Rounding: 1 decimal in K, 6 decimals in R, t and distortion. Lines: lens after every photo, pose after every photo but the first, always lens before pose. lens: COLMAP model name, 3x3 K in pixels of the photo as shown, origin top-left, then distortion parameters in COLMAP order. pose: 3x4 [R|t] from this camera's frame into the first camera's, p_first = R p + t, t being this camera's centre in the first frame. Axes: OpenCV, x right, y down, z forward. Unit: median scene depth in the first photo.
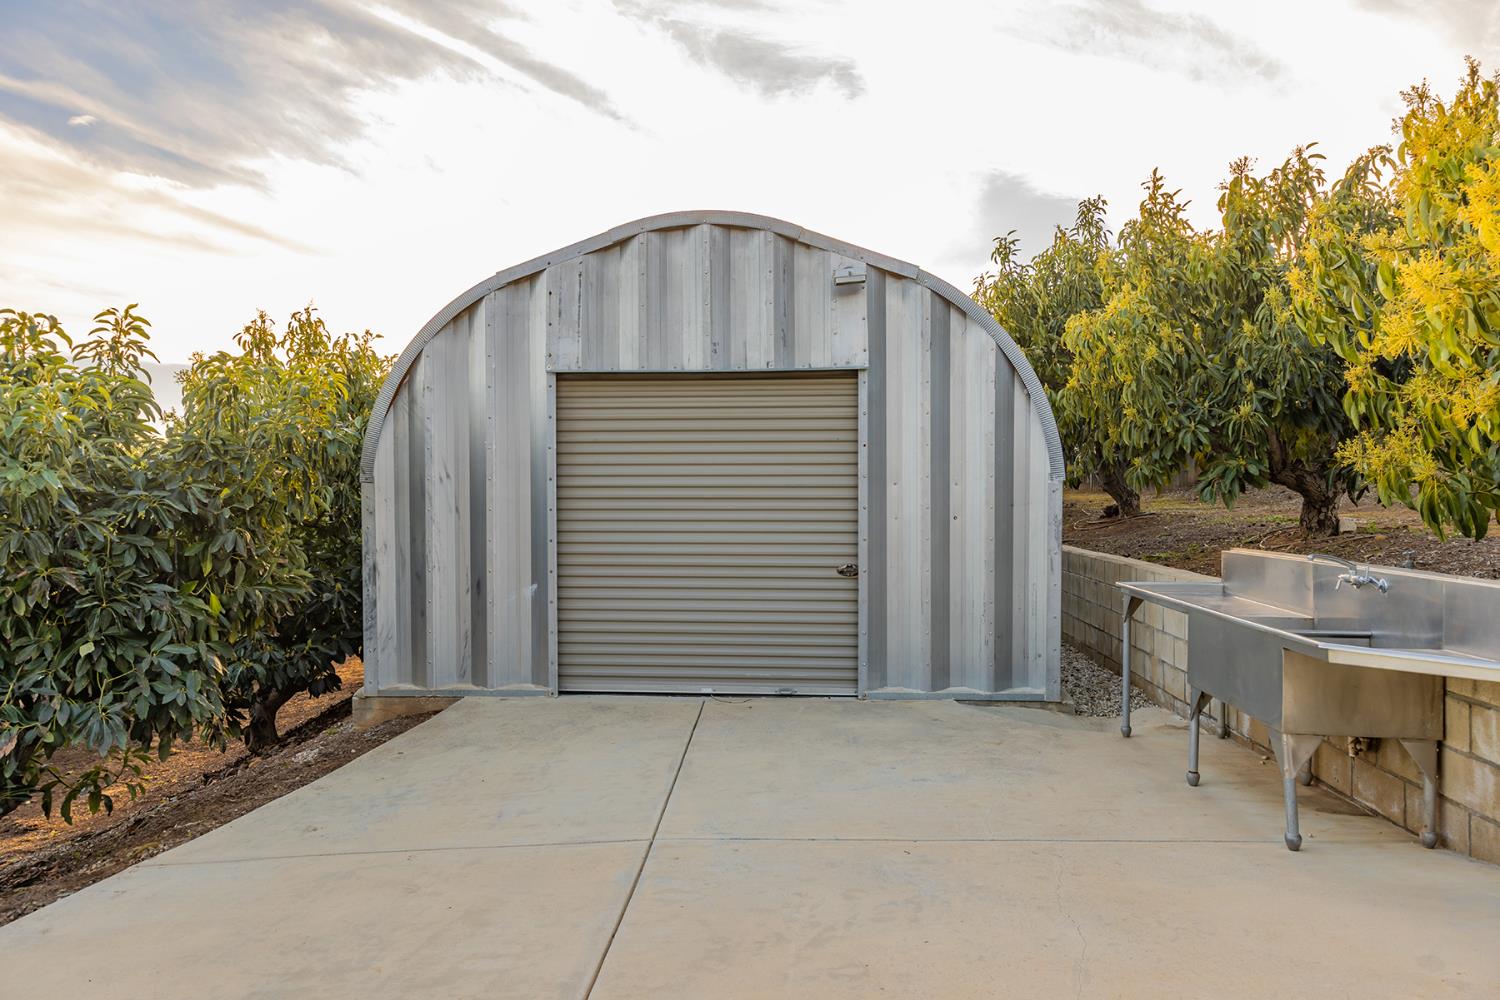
lens RADIAL K [[976.3, 0, 758.4], [0, 976.3, 513.5], [0, 0, 1]] dist [-0.006809, -0.000214]
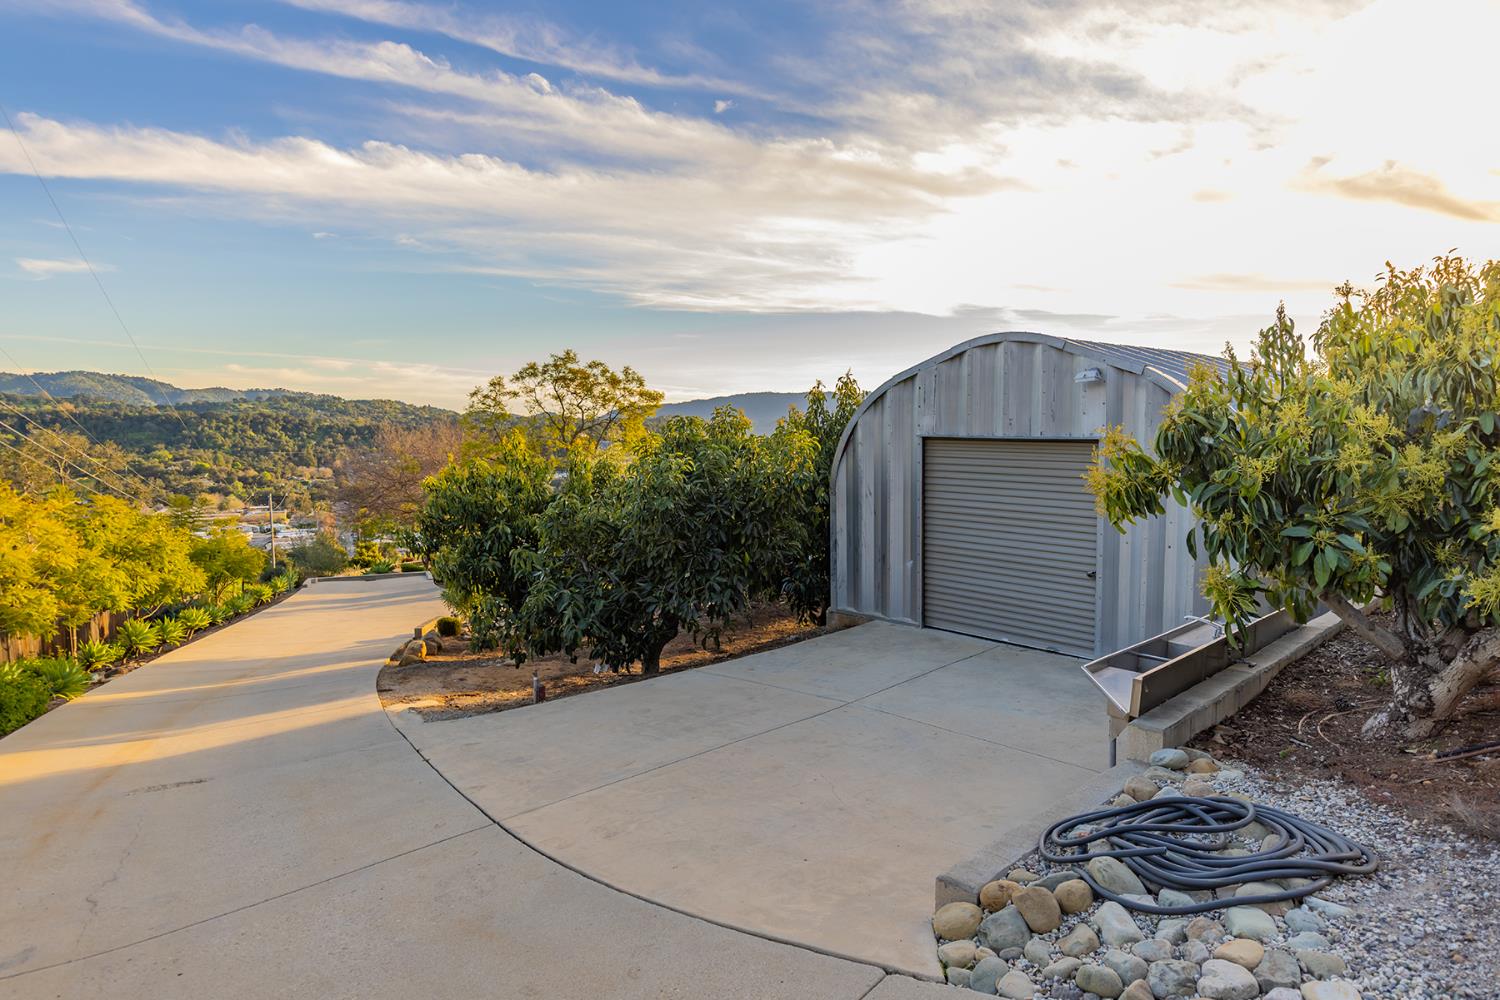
lens RADIAL K [[881.8, 0, 758.7], [0, 881.8, 541.3], [0, 0, 1]] dist [0.011926, -0.000574]
pose [[0.742773, 0.093720, -0.662951, 0.569713], [-0.016845, 0.992457, 0.121428, -0.137778], [0.669331, -0.079026, 0.738749, -0.293424]]
